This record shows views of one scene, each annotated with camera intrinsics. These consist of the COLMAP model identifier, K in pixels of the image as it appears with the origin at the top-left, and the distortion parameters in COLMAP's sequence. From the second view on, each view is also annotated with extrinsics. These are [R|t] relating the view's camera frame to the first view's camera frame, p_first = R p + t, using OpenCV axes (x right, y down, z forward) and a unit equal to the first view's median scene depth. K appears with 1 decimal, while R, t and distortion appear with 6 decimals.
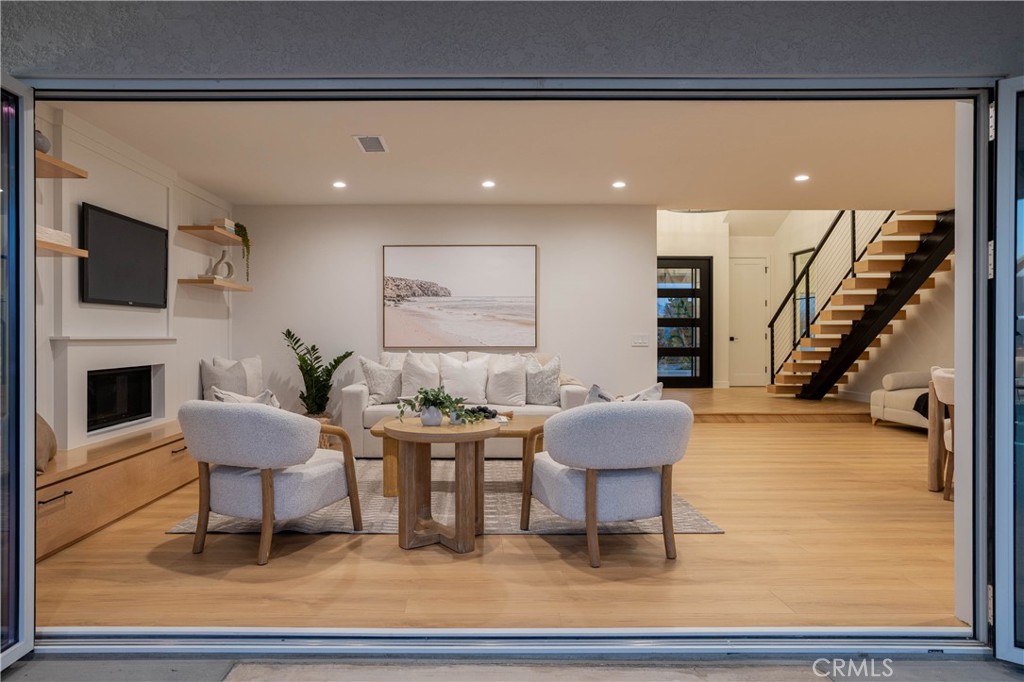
lens RADIAL K [[687.7, 0, 508.0], [0, 687.7, 328.8], [0, 0, 1]] dist [-0.002679, 0.001384]
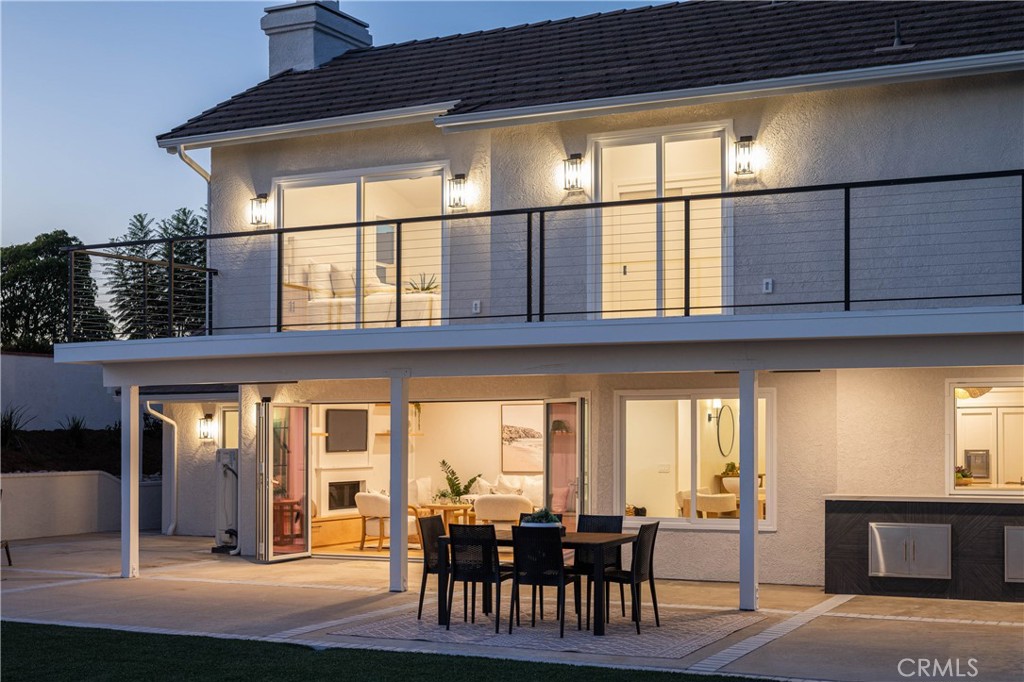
lens RADIAL K [[1378.8, 0, 512.0], [0, 1378.8, 341.0], [0, 0, 1]] dist [-0.008343, 0.000806]
pose [[0.901111, -0.030450, -0.432518, 1.958577], [0.004207, 0.998098, -0.061503, -0.124454], [0.433568, 0.053601, 0.899525, -2.923818]]
